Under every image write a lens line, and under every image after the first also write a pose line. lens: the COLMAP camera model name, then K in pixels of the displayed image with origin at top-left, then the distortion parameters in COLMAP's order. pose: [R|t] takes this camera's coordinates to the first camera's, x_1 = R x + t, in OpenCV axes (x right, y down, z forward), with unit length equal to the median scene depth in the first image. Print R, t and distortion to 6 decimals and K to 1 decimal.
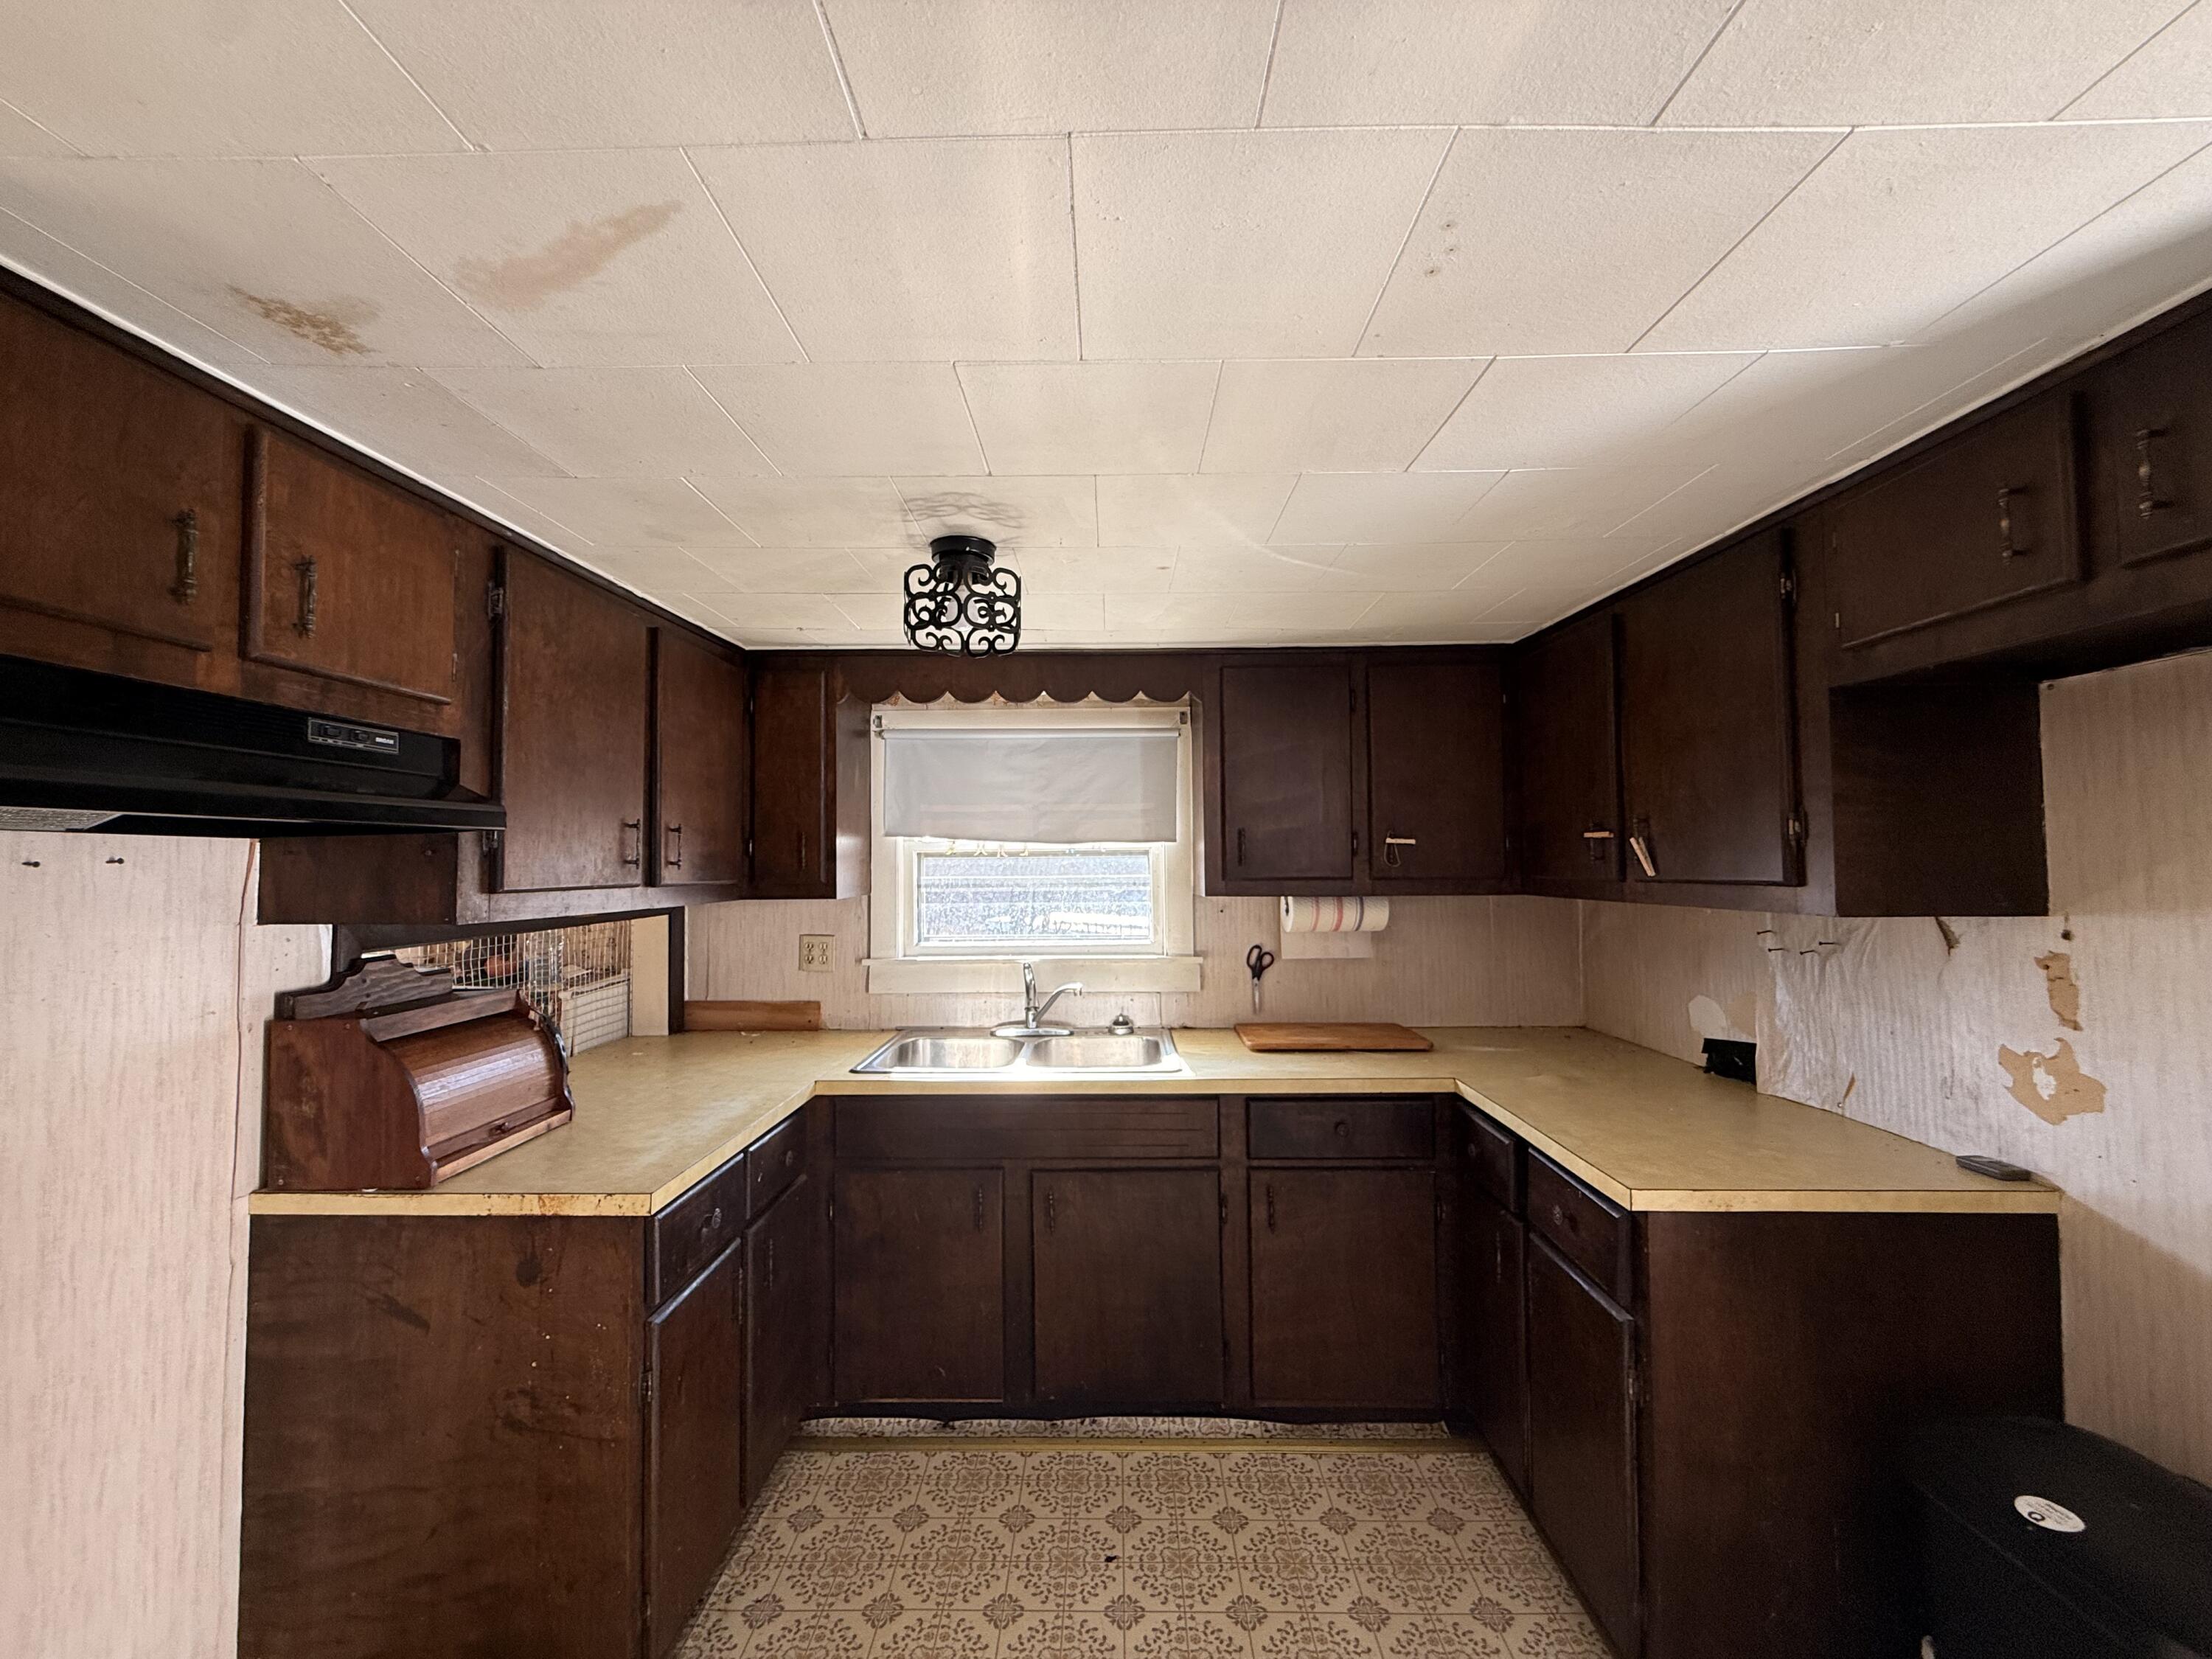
lens RADIAL K [[868.9, 0, 1109.4], [0, 868.9, 826.4], [0, 0, 1]] dist [0.000987, -0.000571]
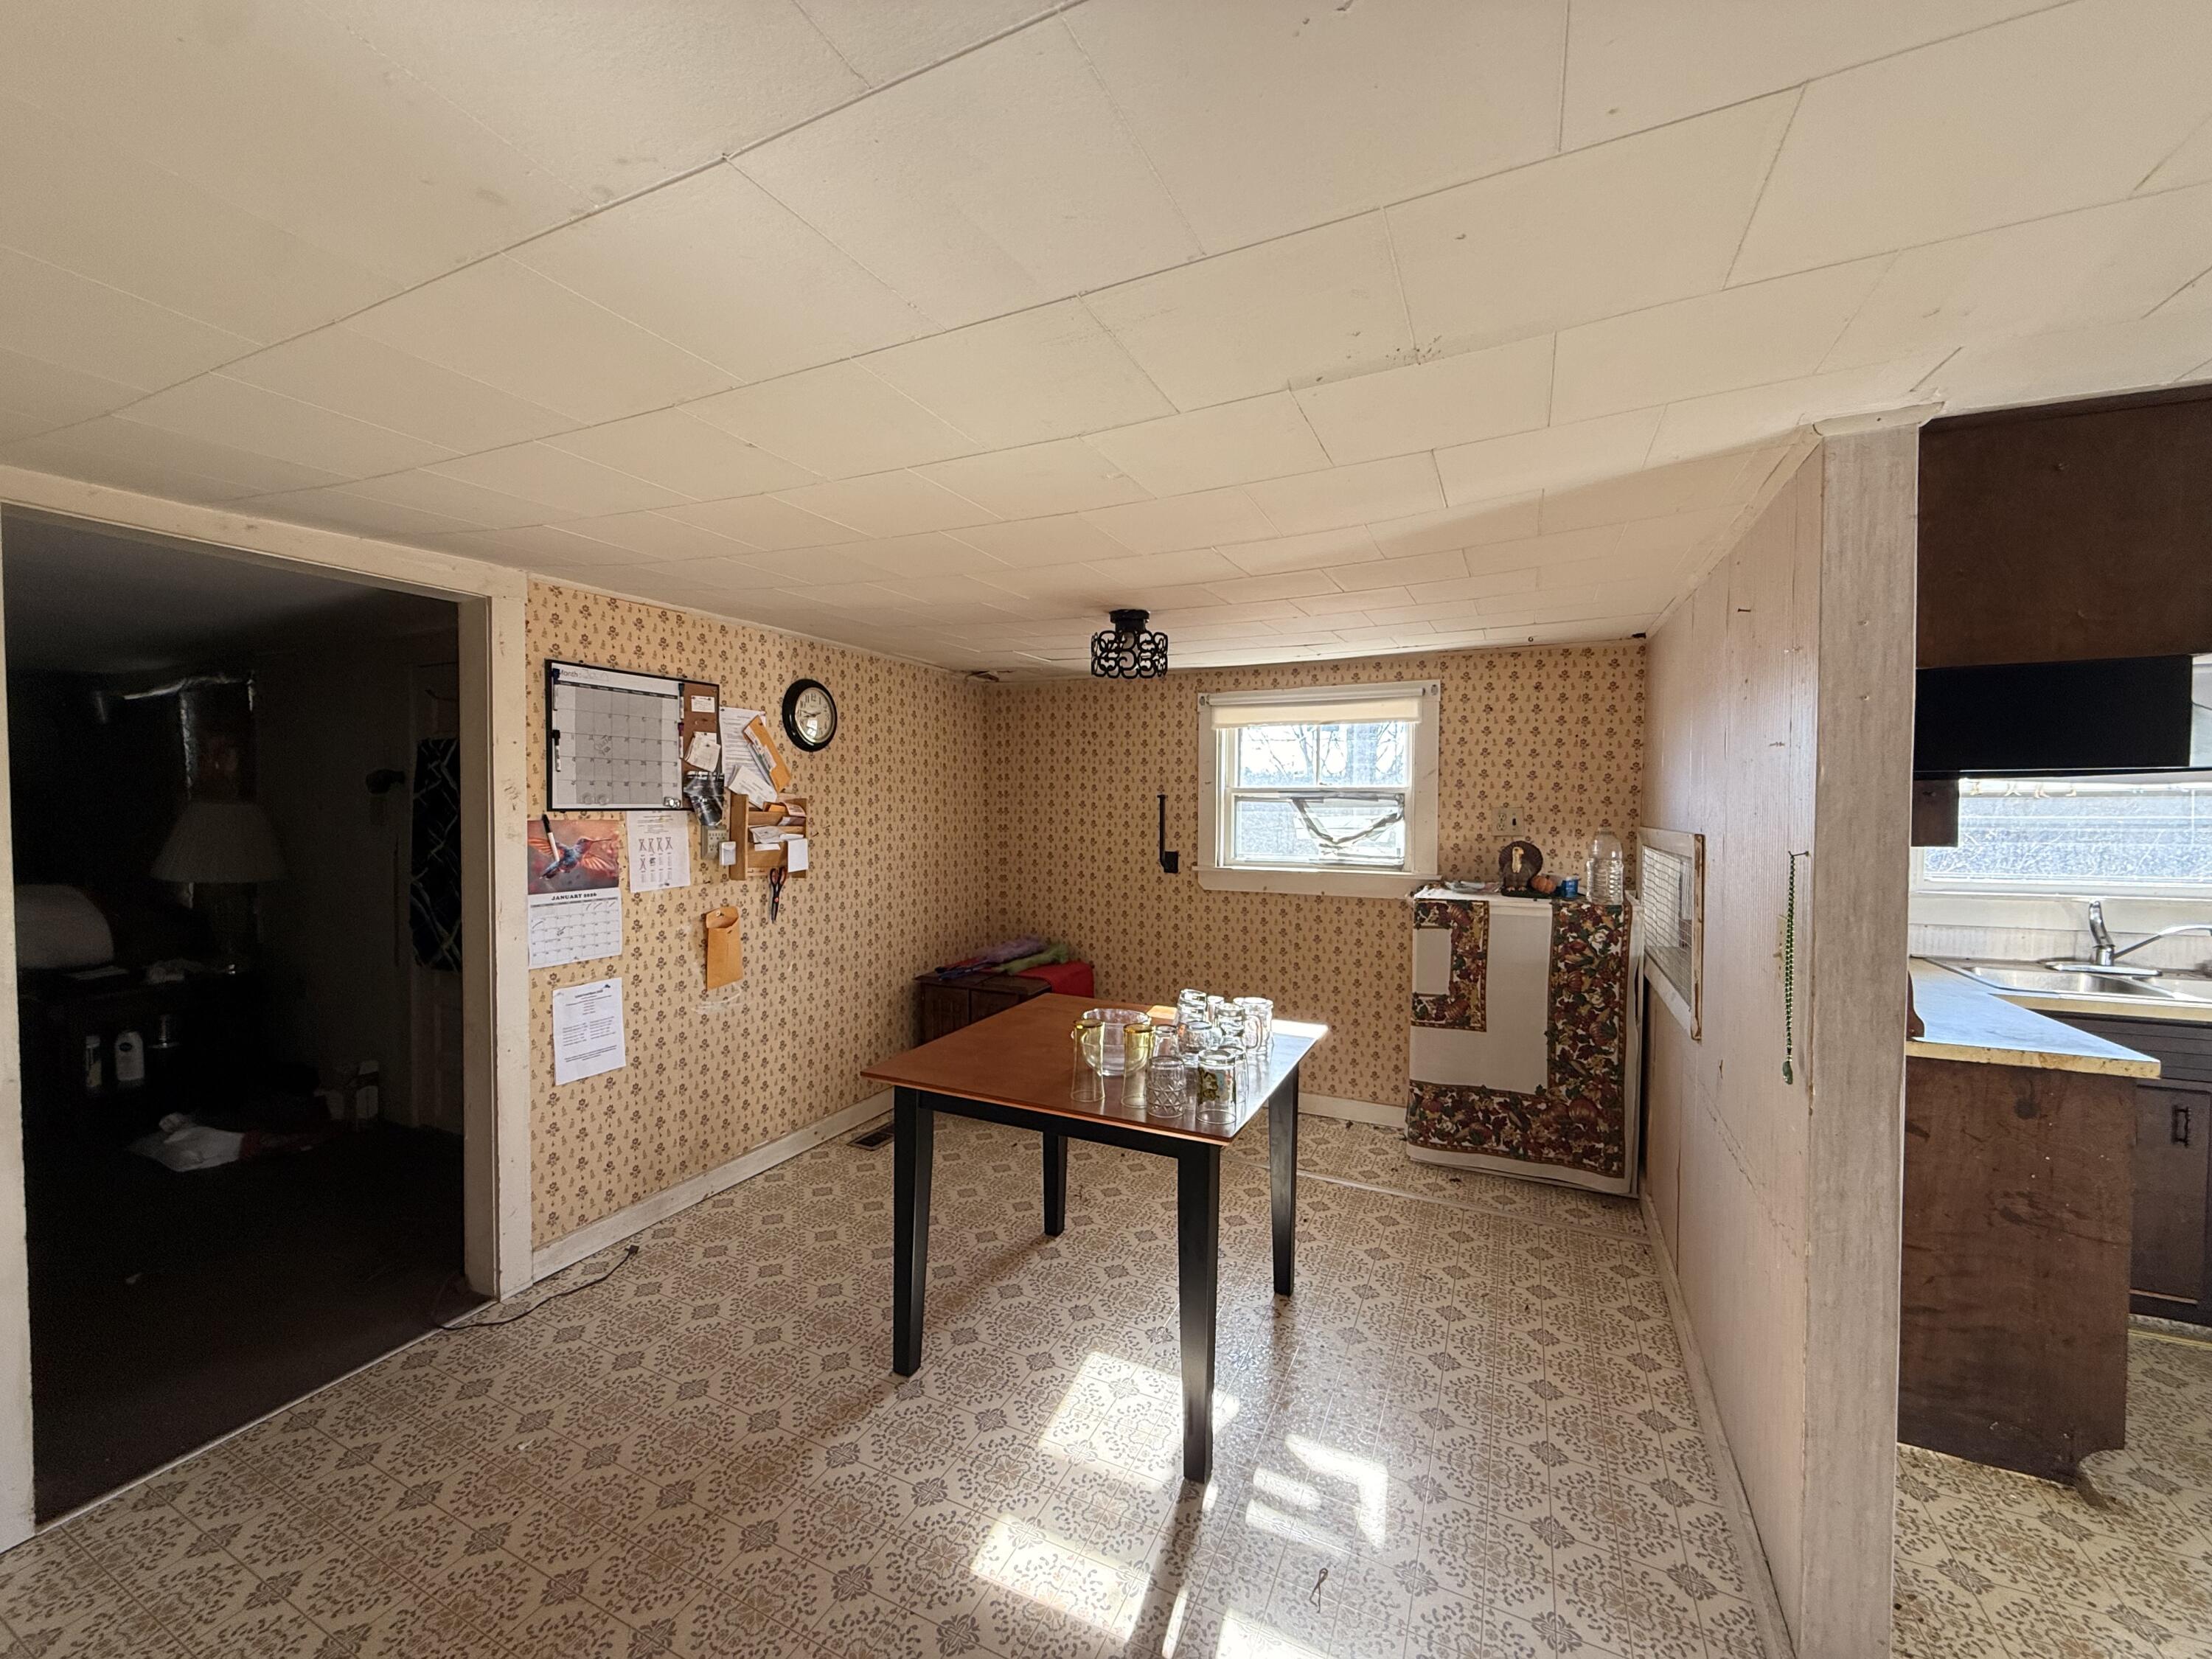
lens RADIAL K [[868.9, 0, 1190.6], [0, 868.9, 829.2], [0, 0, 1]] dist [0.000987, -0.000571]
pose [[0.912397, 0.015823, -0.409000, -0.833027], [0.014059, 0.997451, 0.069952, -0.016994], [0.409065, -0.069574, 0.909849, -0.453930]]
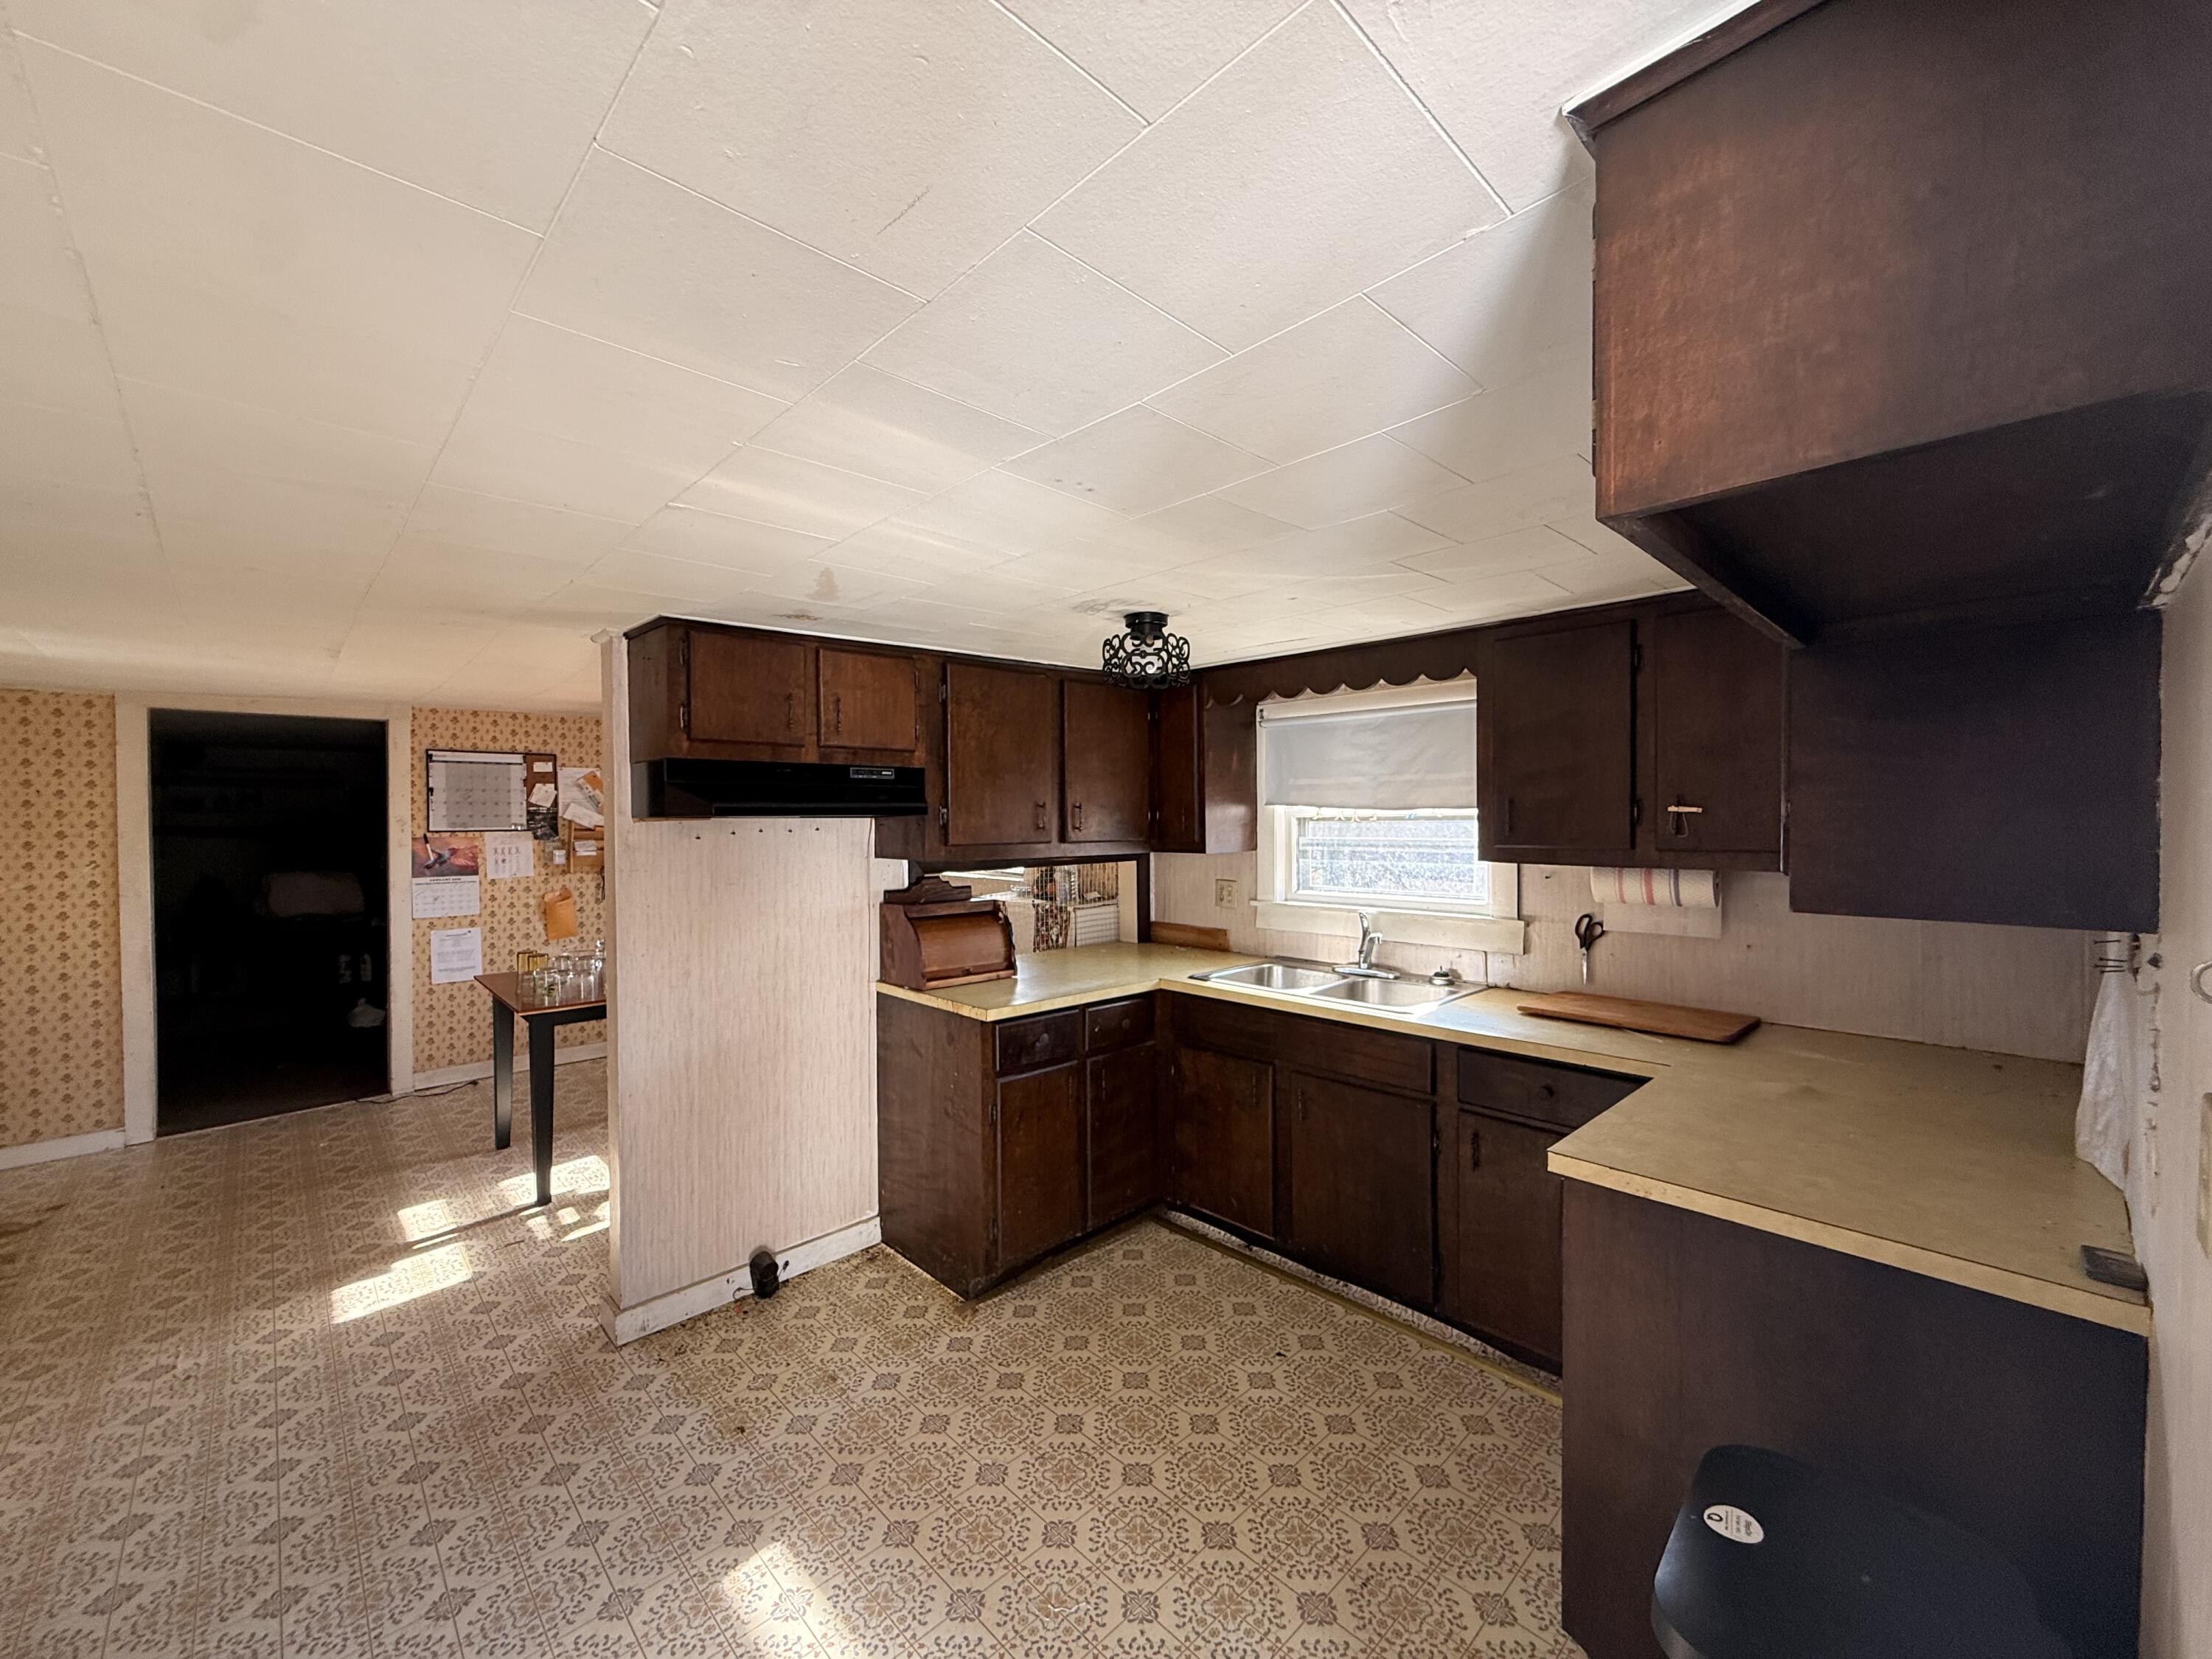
lens RADIAL K [[868.9, 0, 1115.3], [0, 868.9, 822.5], [0, 0, 1]] dist [0.000987, -0.000571]
pose [[0.712224, 0.005700, -0.701929, 0.621452], [0.031610, 0.998692, 0.040184, -0.027515], [0.701240, -0.050808, 0.711113, -0.068459]]
